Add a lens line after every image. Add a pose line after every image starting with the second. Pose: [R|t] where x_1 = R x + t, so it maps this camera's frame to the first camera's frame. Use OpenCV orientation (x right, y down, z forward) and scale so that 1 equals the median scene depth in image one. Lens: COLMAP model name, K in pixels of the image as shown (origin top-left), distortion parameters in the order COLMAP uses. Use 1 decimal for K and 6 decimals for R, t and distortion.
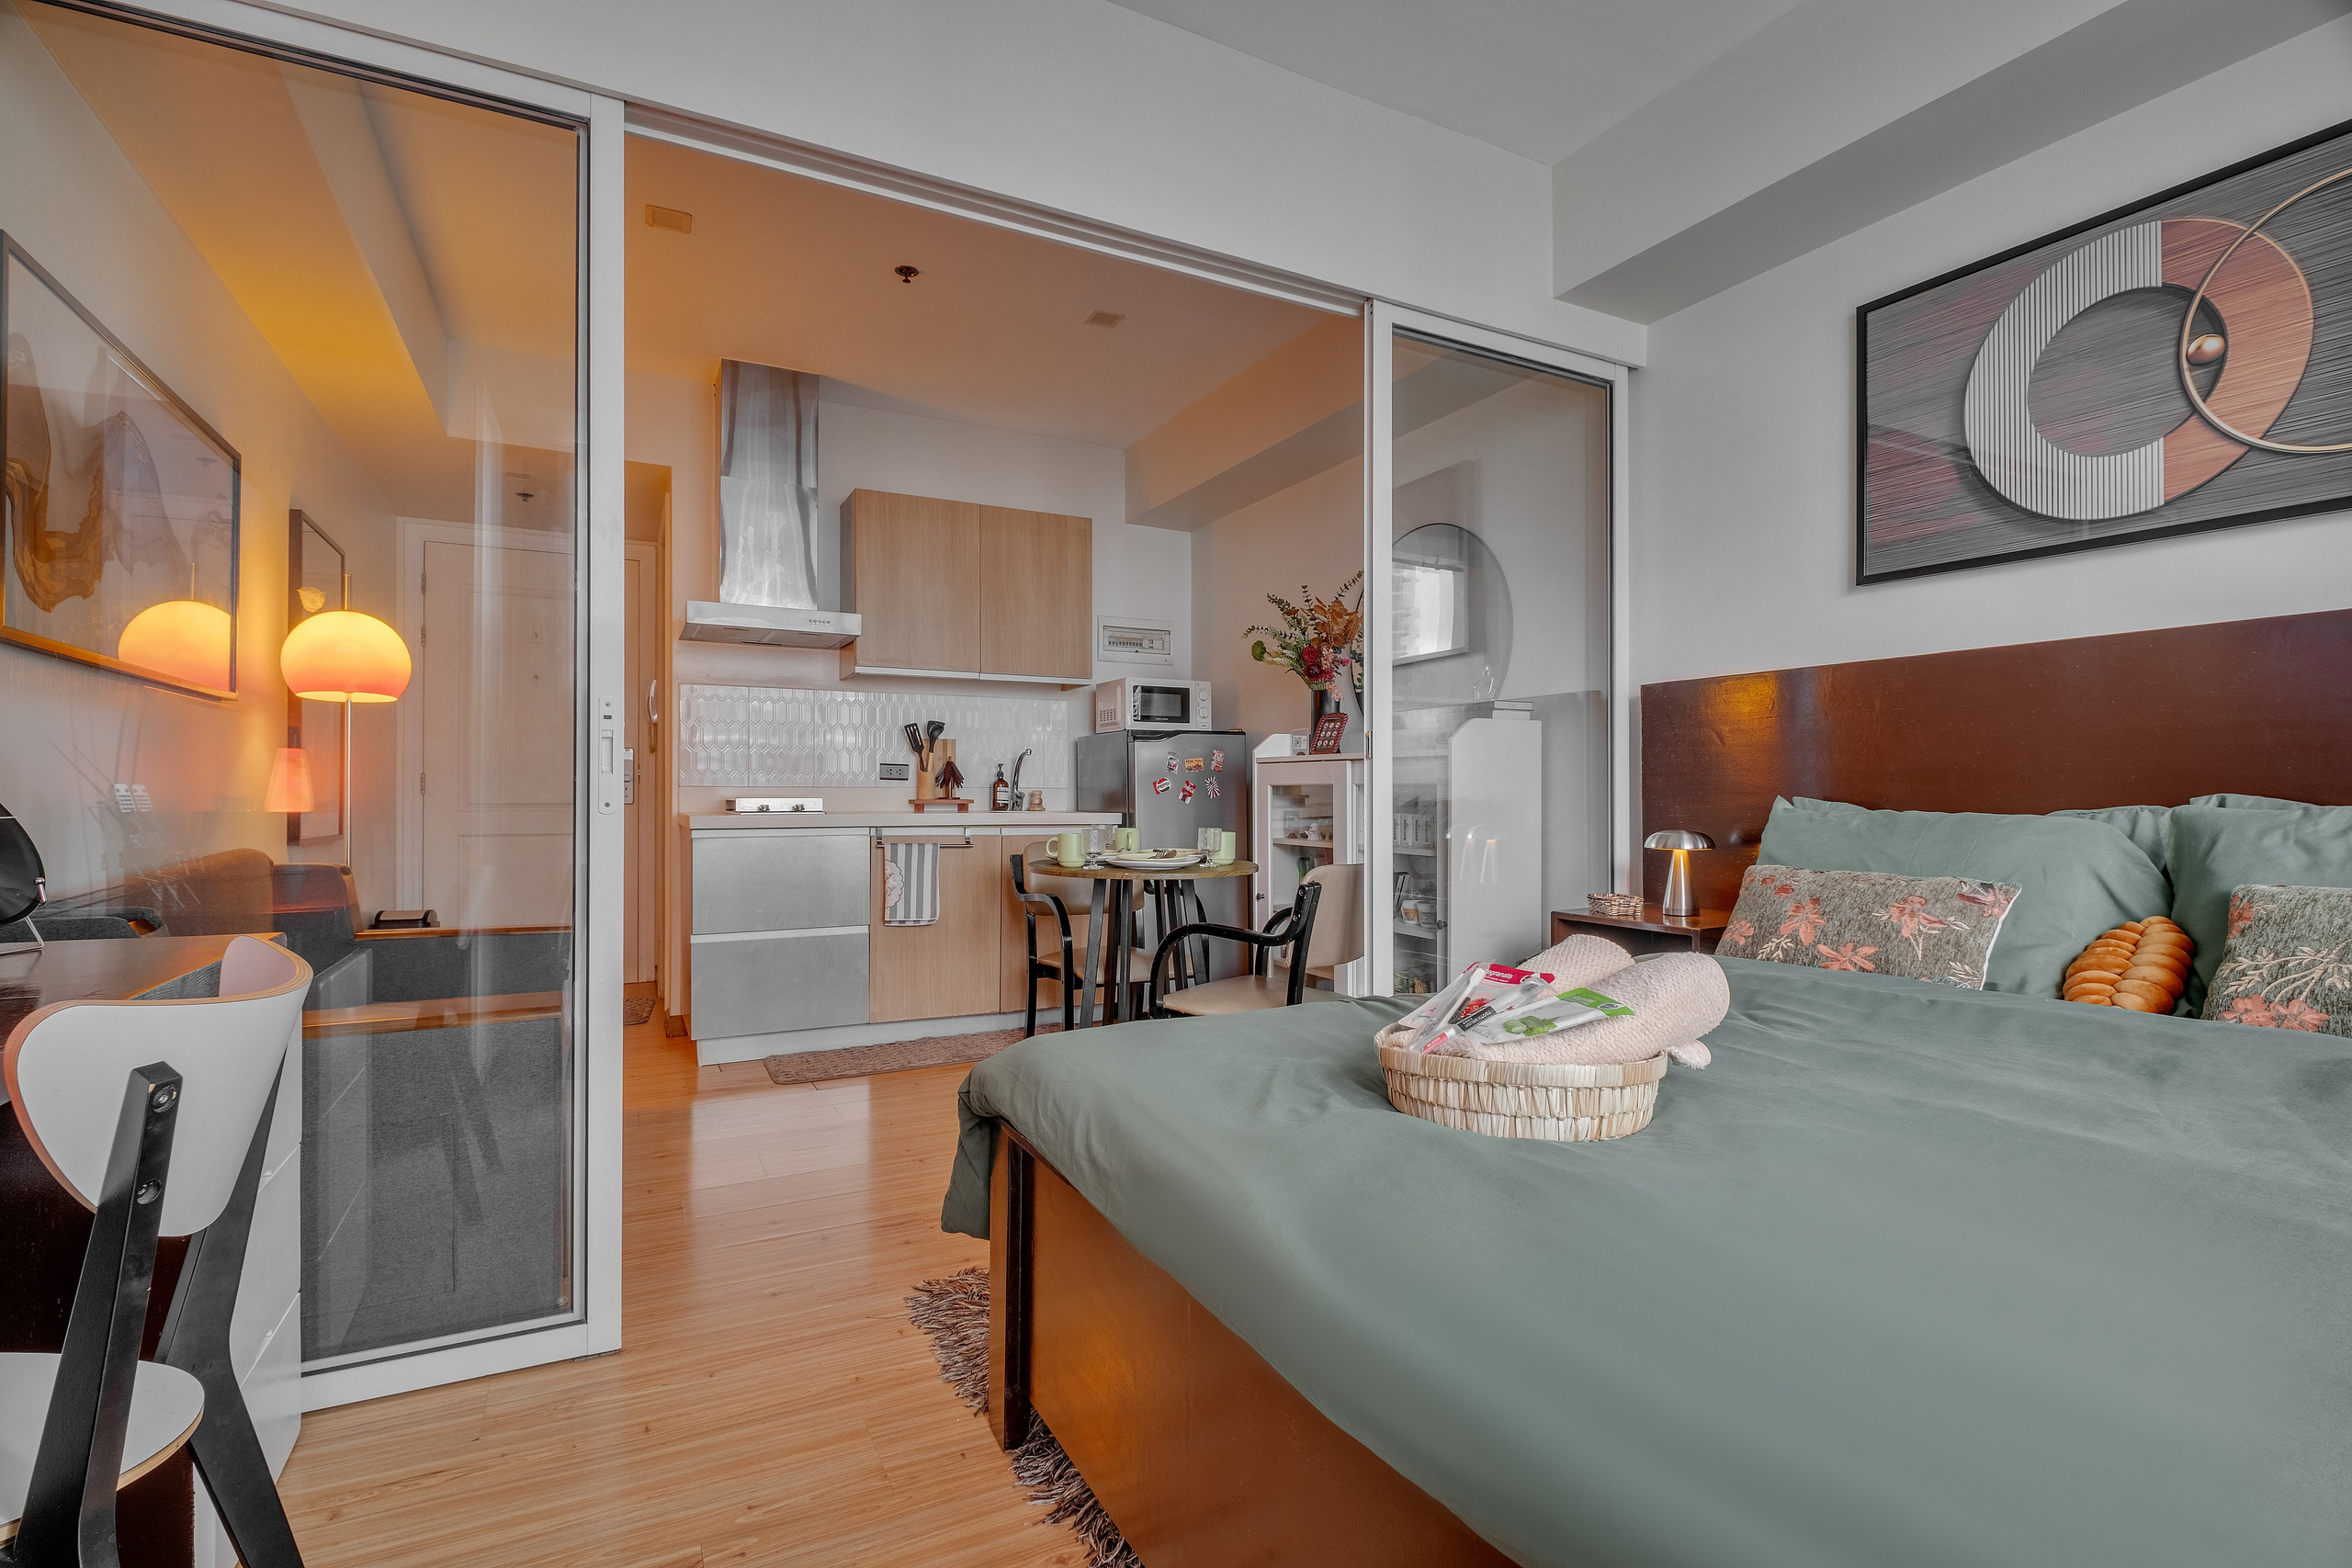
lens RADIAL K [[1079.0, 0, 1160.2], [0, 1079.0, 797.6], [0, 0, 1]] dist [0.013944, -0.011076]
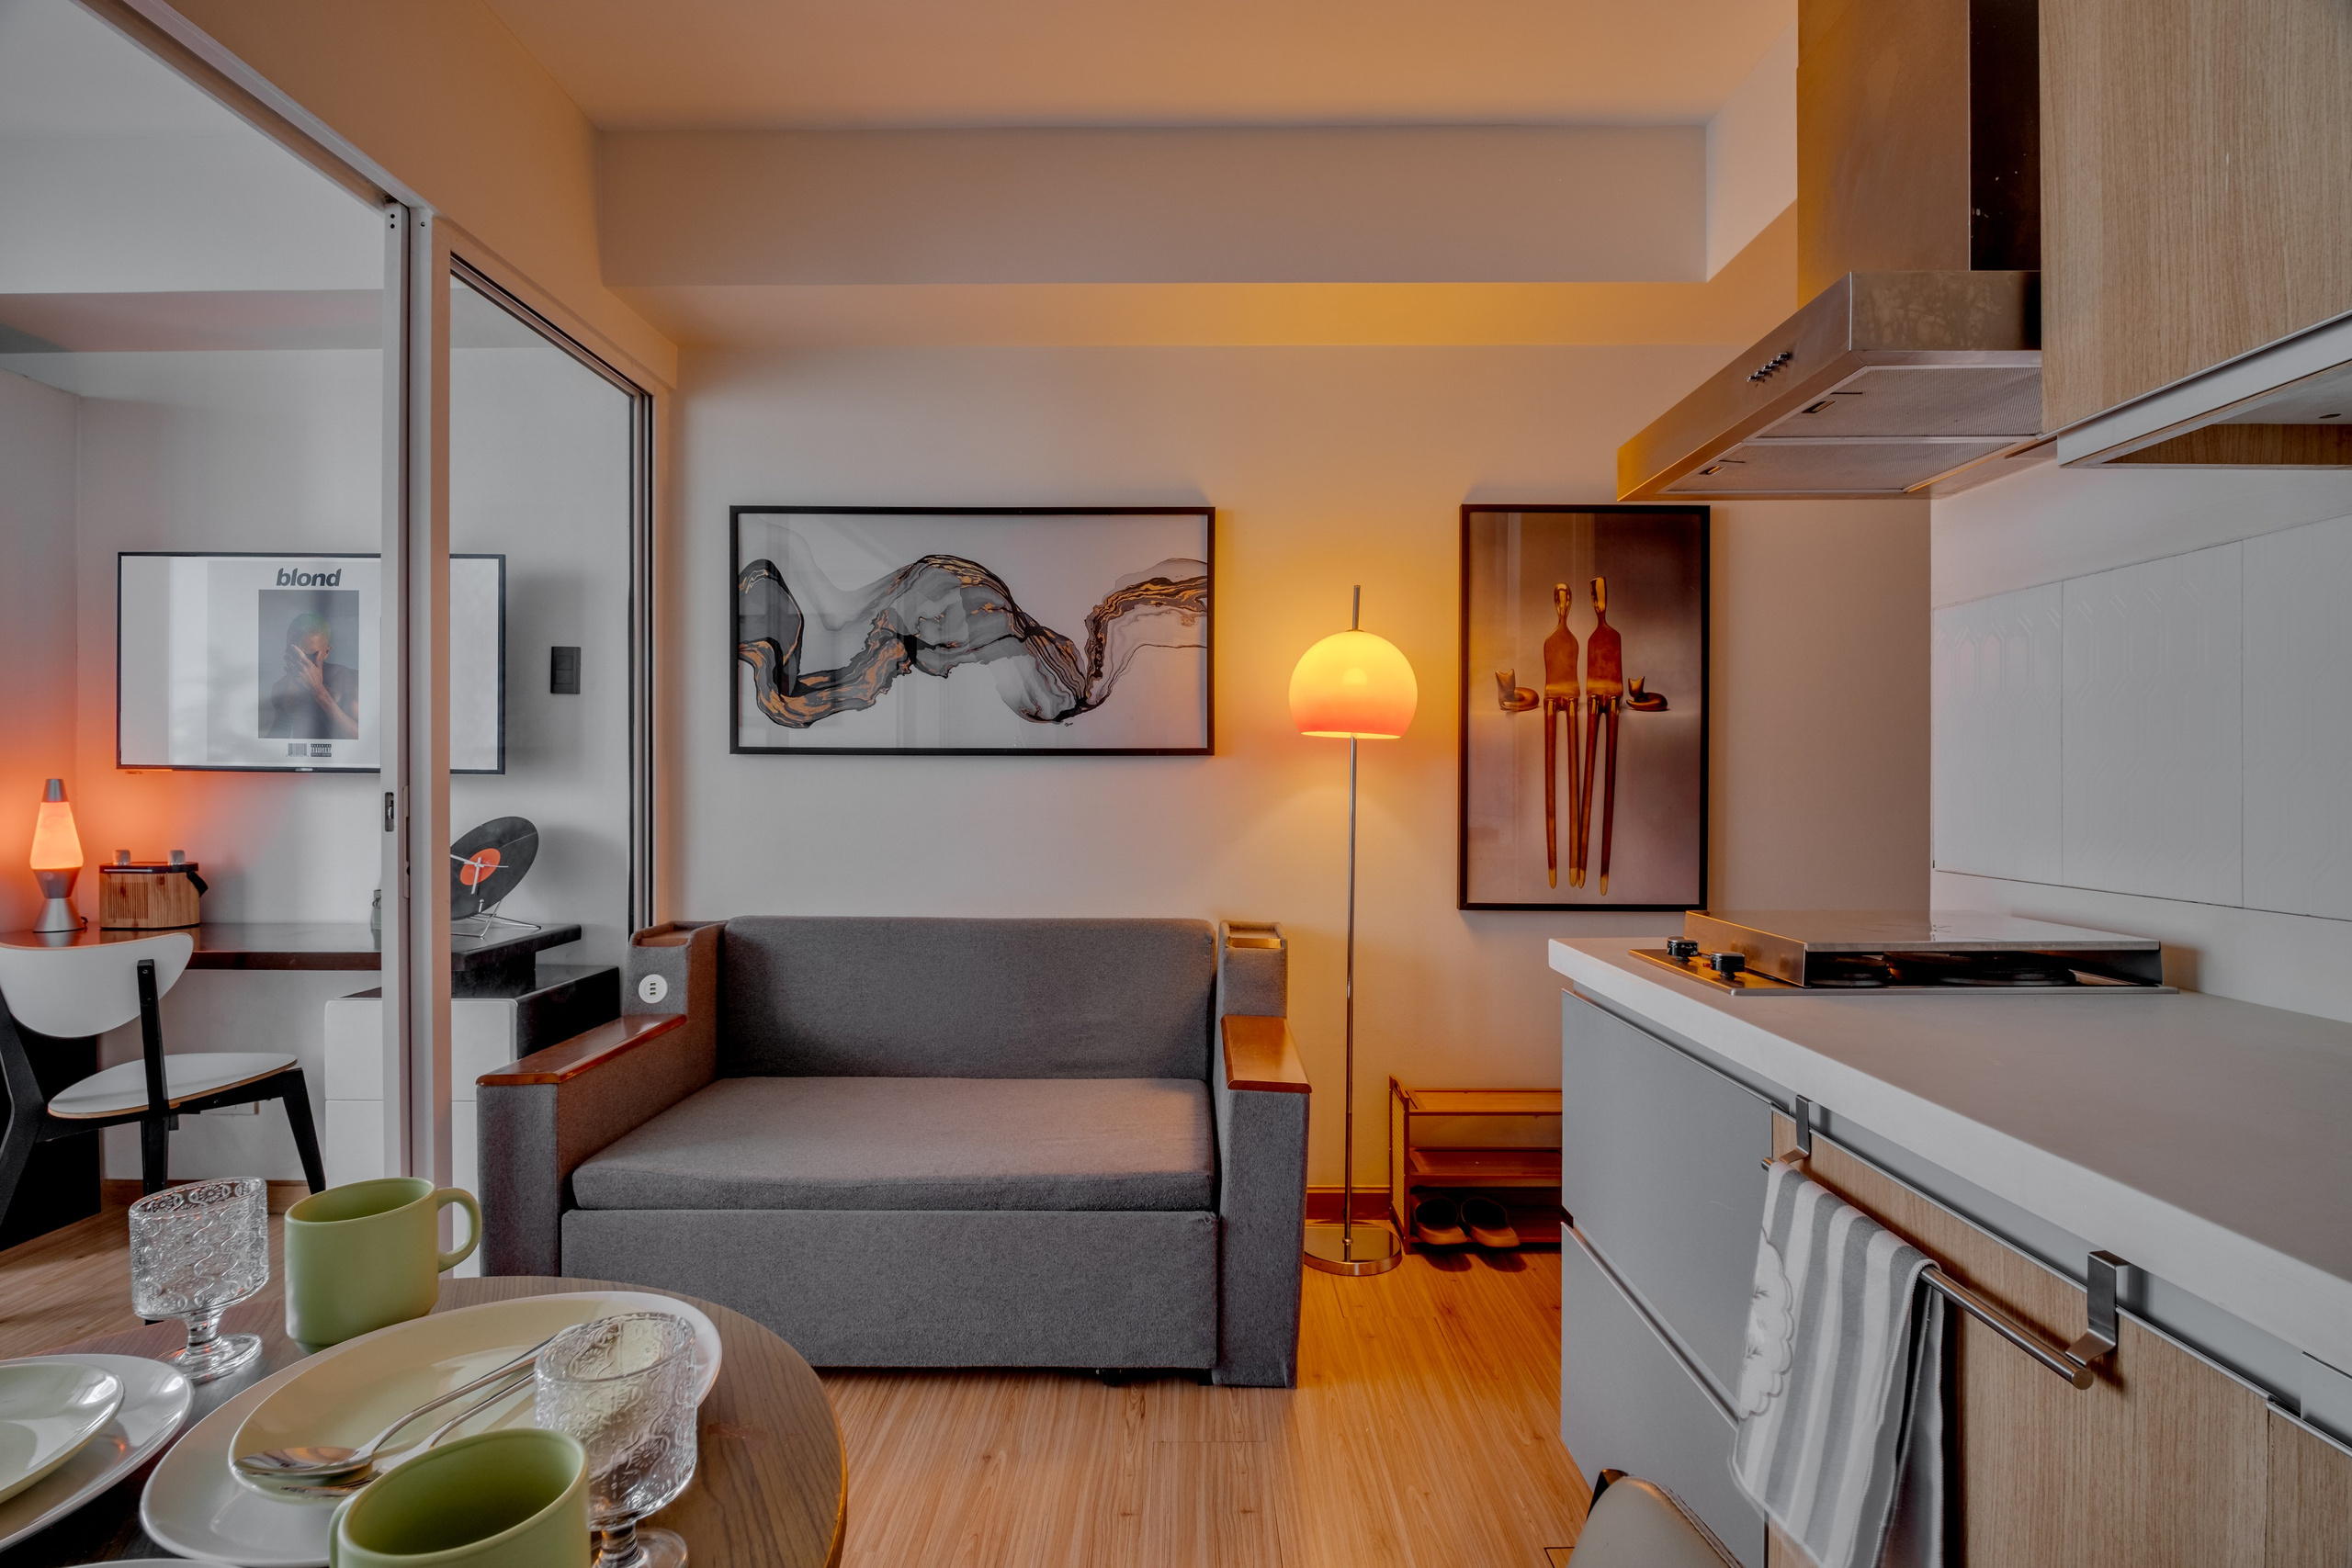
lens RADIAL K [[1085.3, 0, 1182.5], [0, 1085.3, 785.7], [0, 0, 1]] dist [0.000468, -0.008313]
pose [[-0.457060, 0.003758, -0.889428, 0.036208], [-0.001523, 0.999986, 0.005008, -0.044157], [0.889435, 0.003643, -0.457048, 0.961494]]
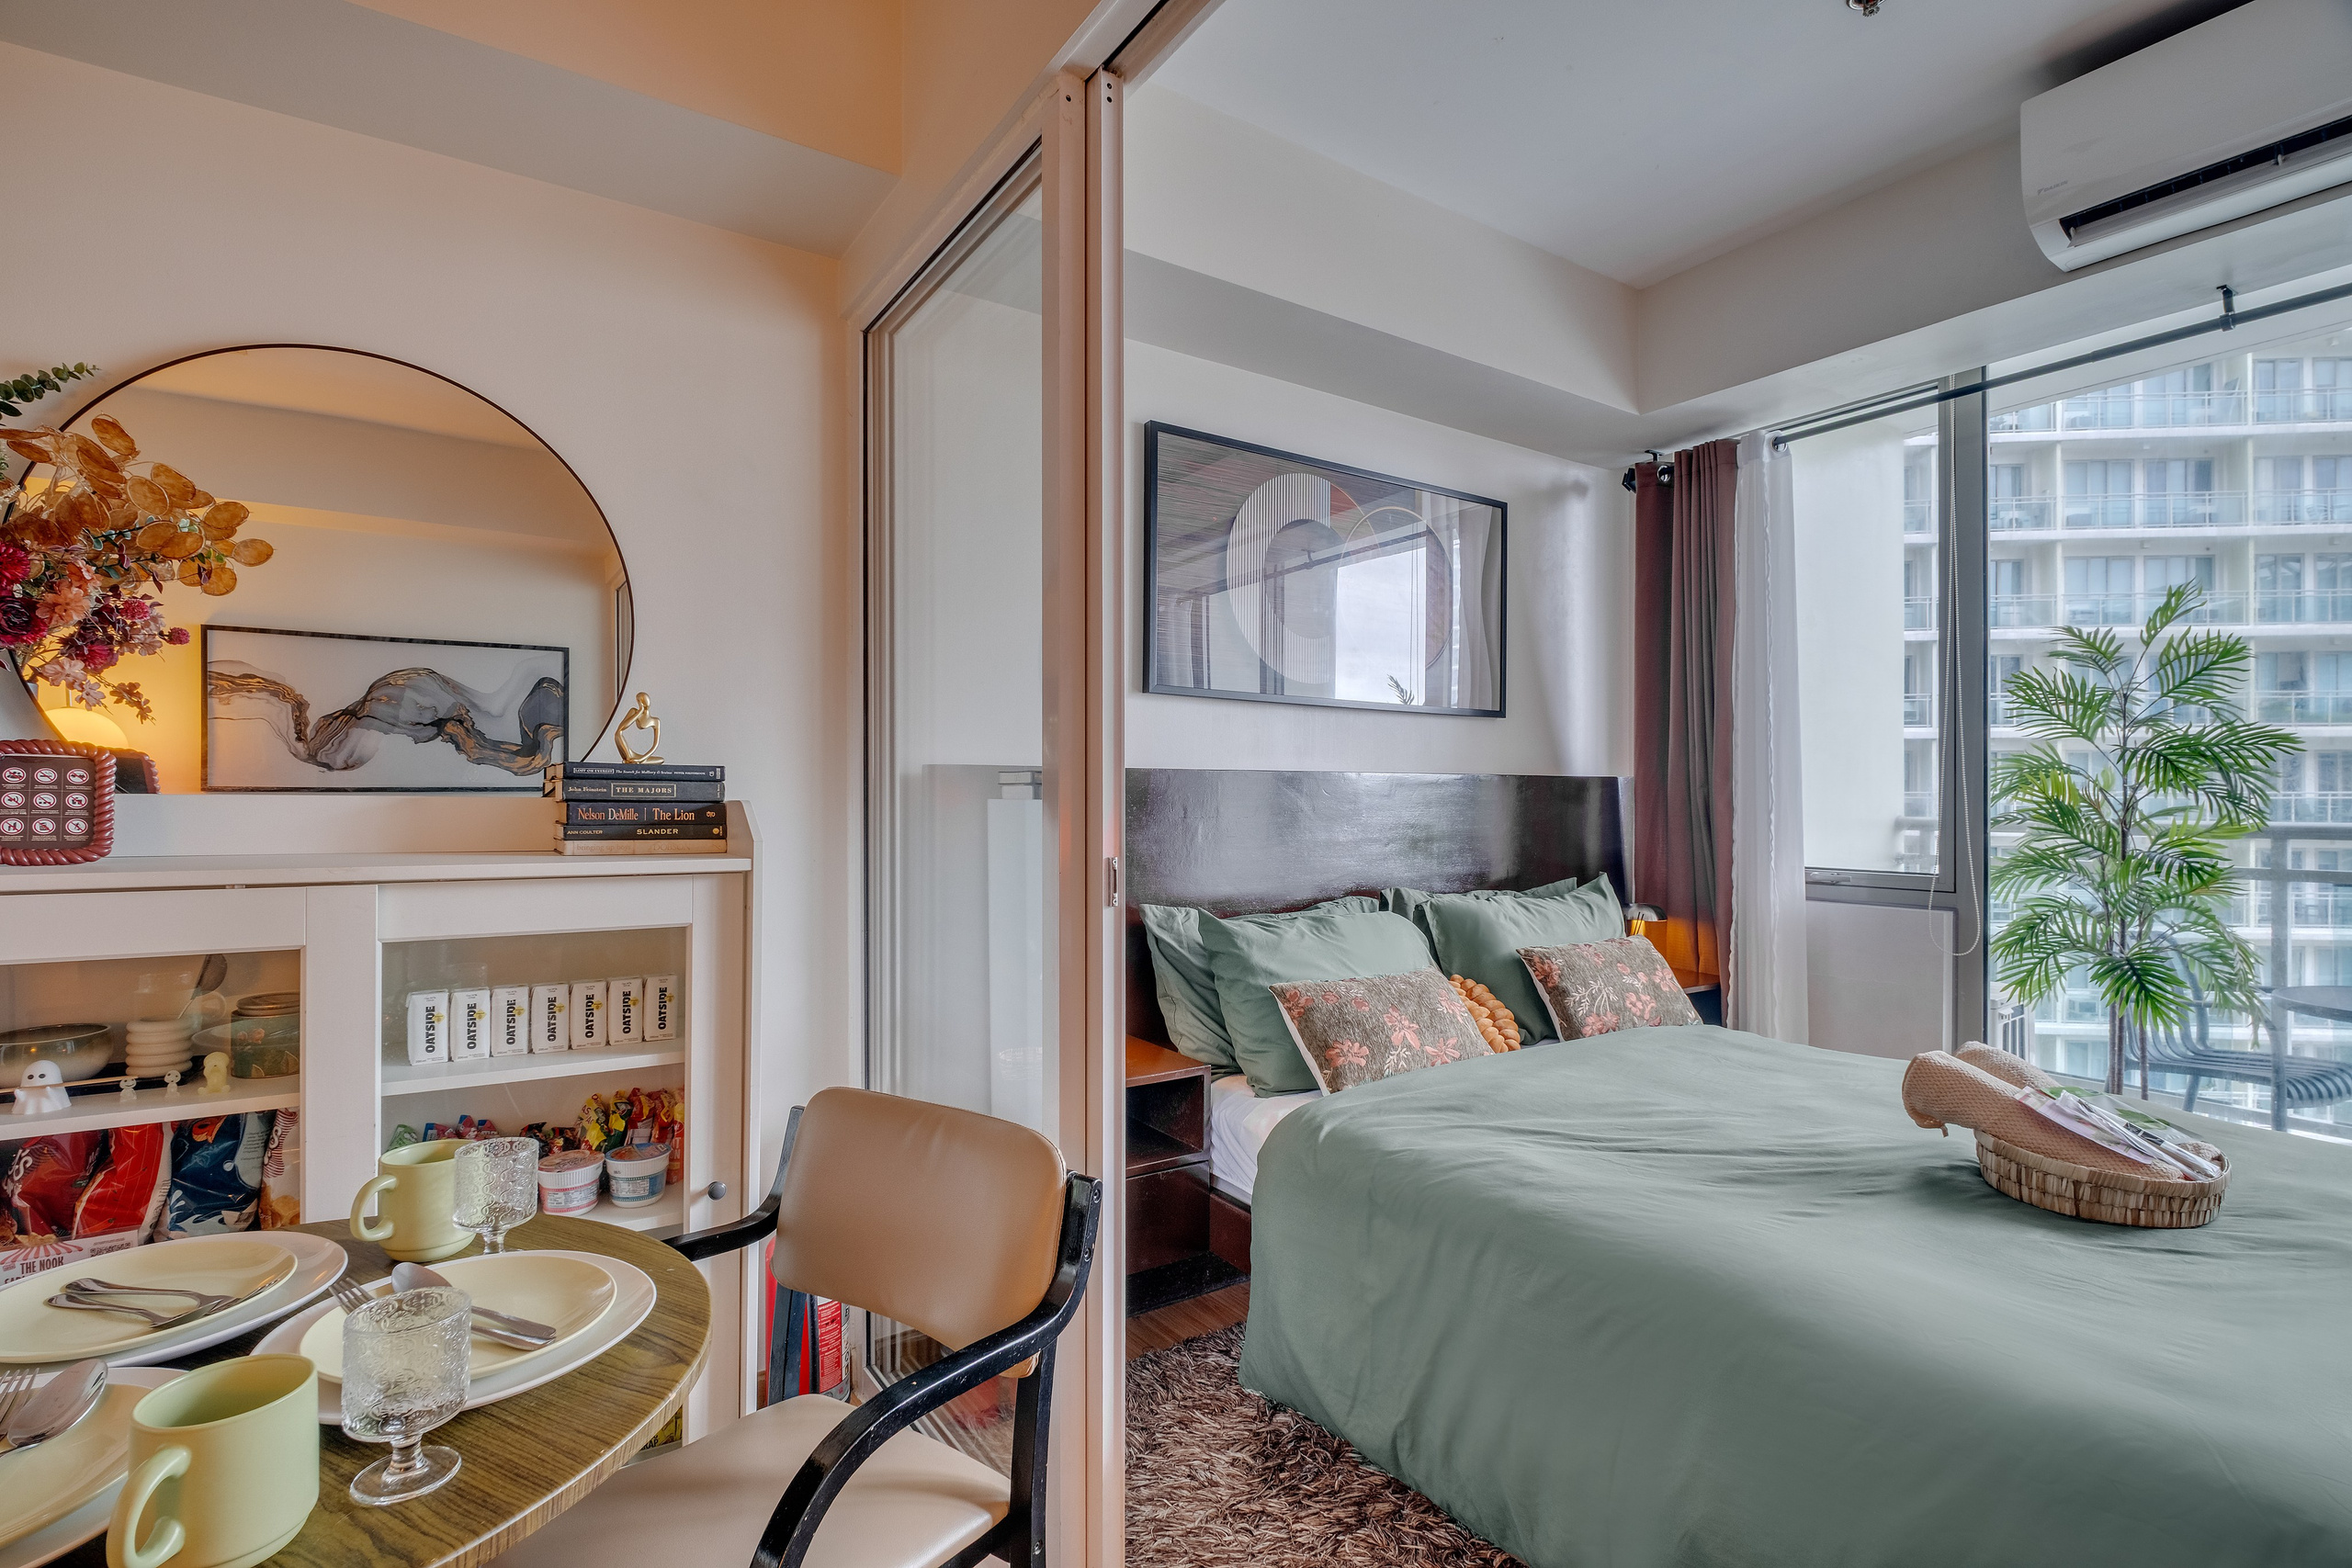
lens RADIAL K [[1091.8, 0, 1172.5], [0, 1091.8, 795.8], [0, 0, 1]] dist [-0.002614, -0.006187]
pose [[-0.108845, 0.000228, 0.994059, -0.226244], [0.001806, 0.999998, -0.000031, -0.057633], [-0.994057, 0.001791, -0.108845, 0.648022]]
